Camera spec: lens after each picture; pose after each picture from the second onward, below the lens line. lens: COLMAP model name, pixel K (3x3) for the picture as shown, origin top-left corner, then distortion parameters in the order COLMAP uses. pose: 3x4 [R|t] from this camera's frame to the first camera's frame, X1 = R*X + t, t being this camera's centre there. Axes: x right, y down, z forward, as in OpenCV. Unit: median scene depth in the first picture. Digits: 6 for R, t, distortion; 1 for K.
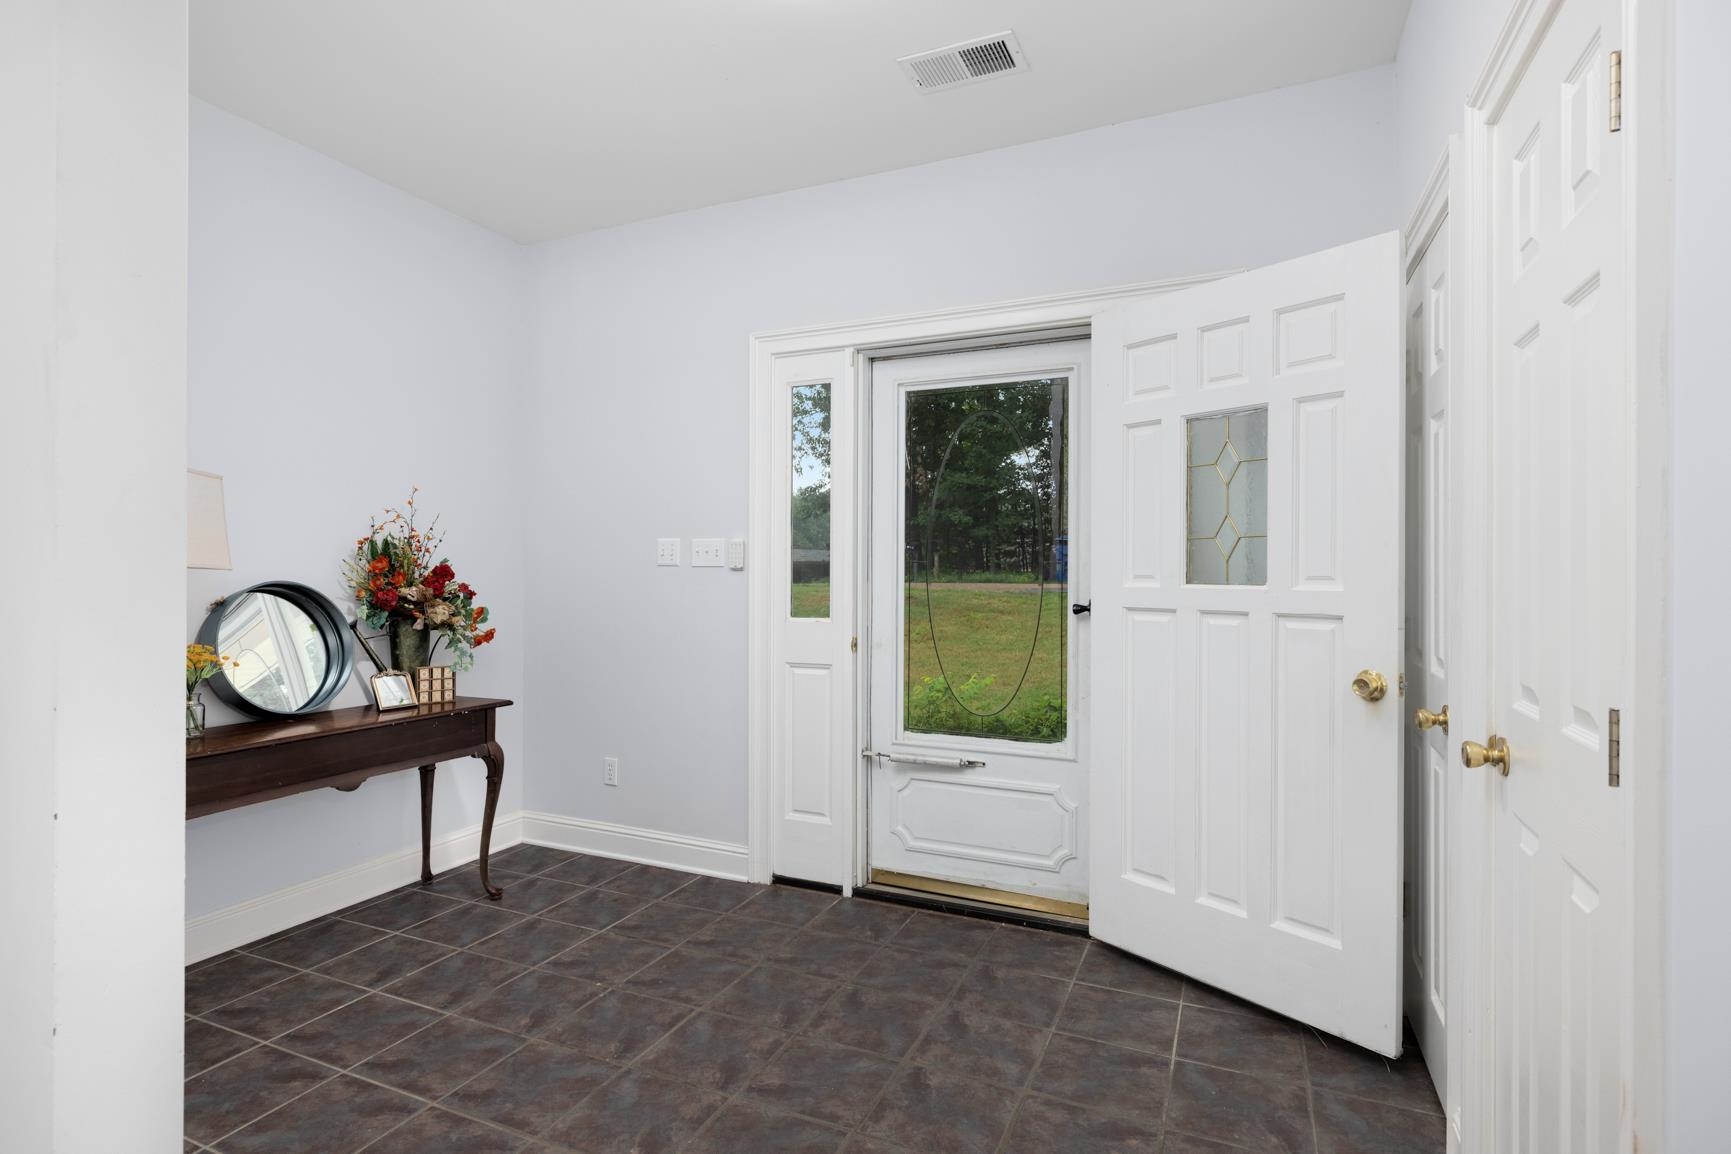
lens RADIAL K [[859.8, 0, 865.5], [0, 859.8, 577.0], [0, 0, 1]] dist [0.000275, -0.000599]
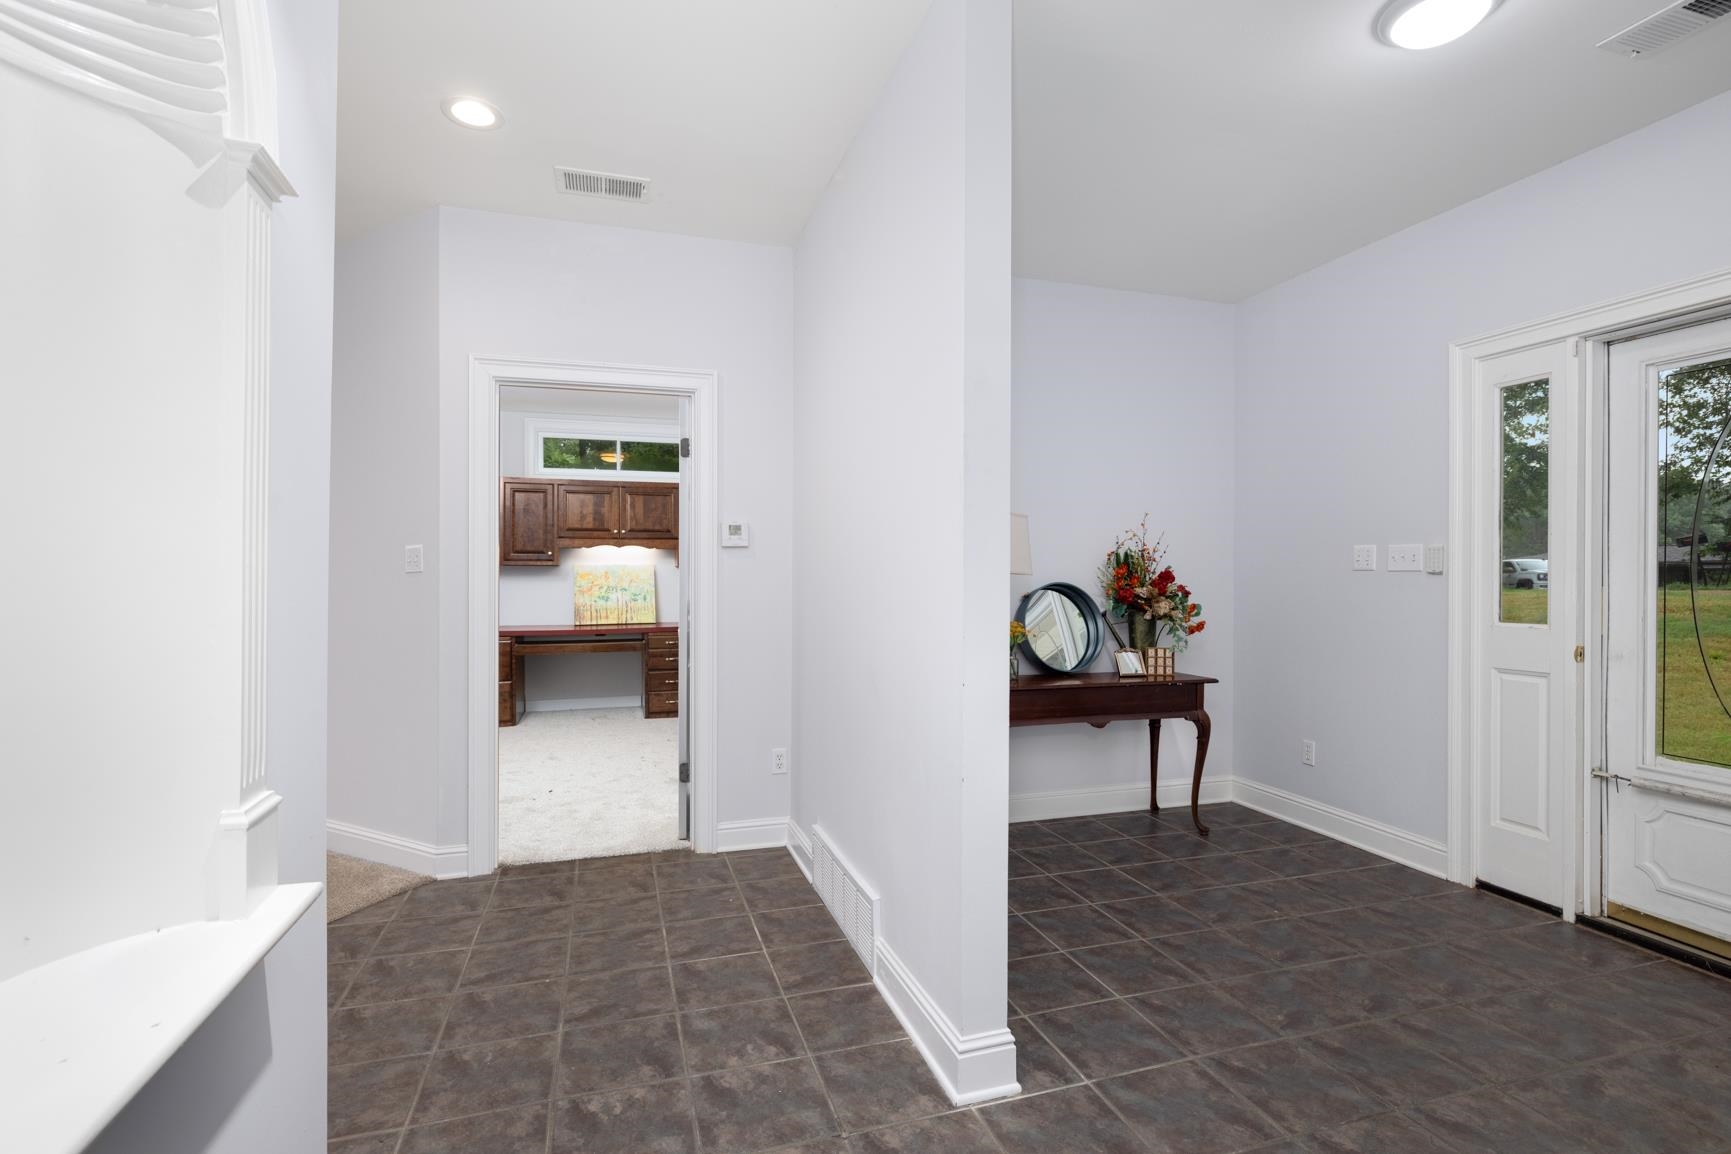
lens RADIAL K [[859.8, 0, 865.5], [0, 859.8, 577.0], [0, 0, 1]] dist [0.000275, -0.000599]
pose [[0.671545, -0.000456, -0.740964, 0.177154], [-0.003771, 0.999985, -0.004032, 0.002520], [0.740954, 0.005502, 0.671533, -0.224937]]
